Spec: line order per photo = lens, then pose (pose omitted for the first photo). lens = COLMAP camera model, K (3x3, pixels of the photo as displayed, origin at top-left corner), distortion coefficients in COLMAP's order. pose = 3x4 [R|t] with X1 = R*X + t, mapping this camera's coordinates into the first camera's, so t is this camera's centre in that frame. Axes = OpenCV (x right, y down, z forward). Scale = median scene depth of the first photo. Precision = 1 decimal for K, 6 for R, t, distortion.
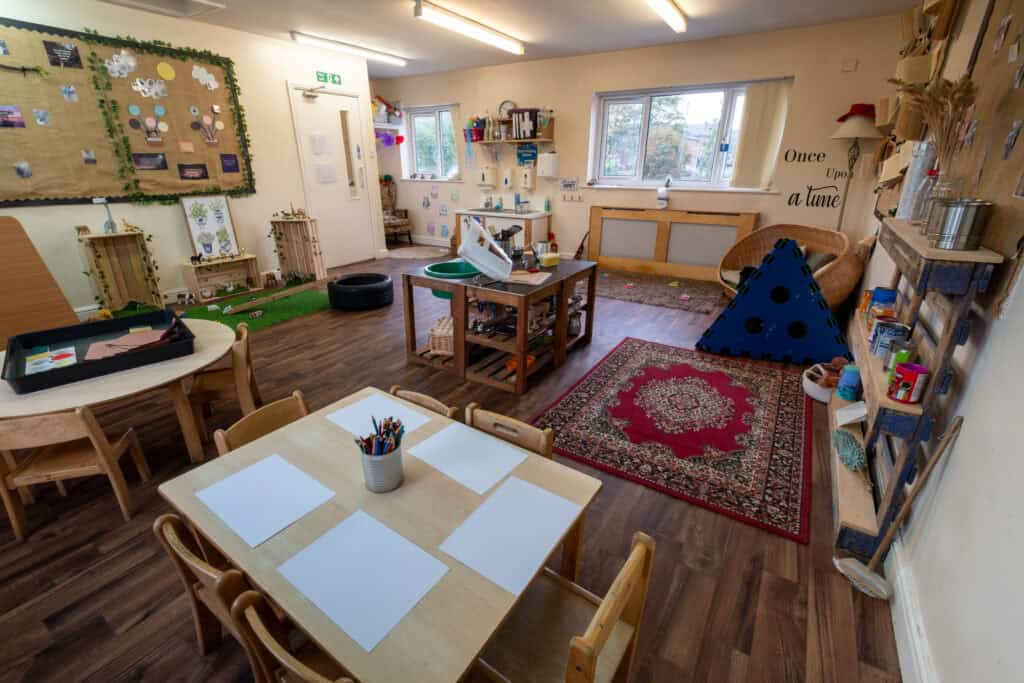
lens RADIAL K [[449.0, 0, 511.2], [0, 449.0, 337.1], [0, 0, 1]] dist [0.006974, -0.001556]
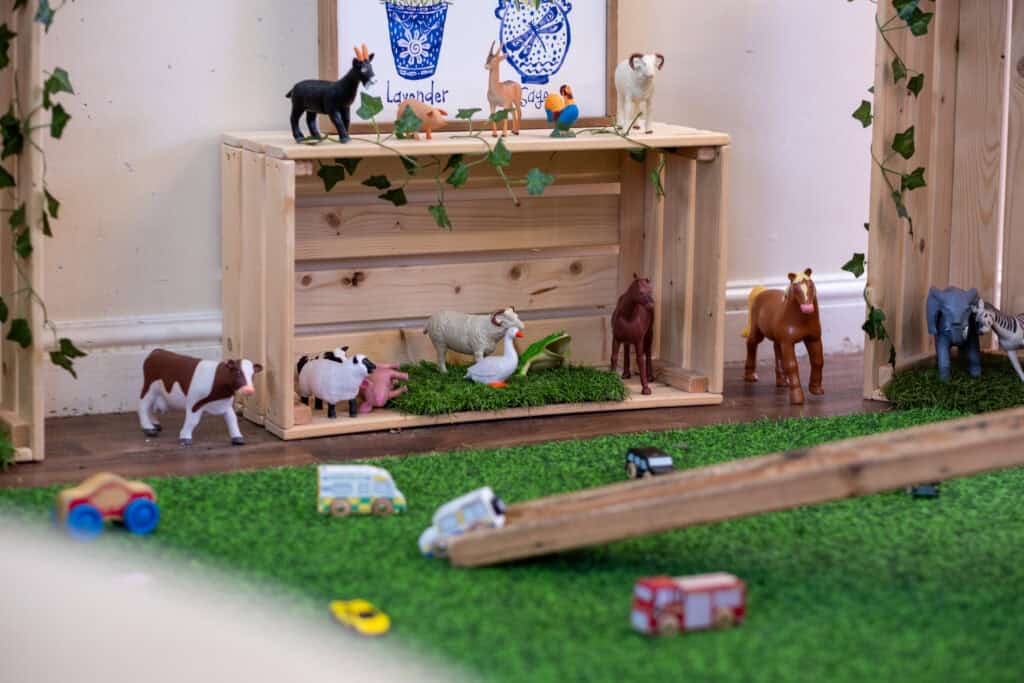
lens RADIAL K [[2499.8, 0, 511.7], [0, 2499.8, 341.1], [0, 0, 1]] dist [0.047415, 0.000000]
pose [[0.859654, 0.105192, -0.499930, -0.278647], [-0.200682, 0.969442, -0.141097, -0.016940], [0.469811, 0.221621, 0.854495, 0.414000]]
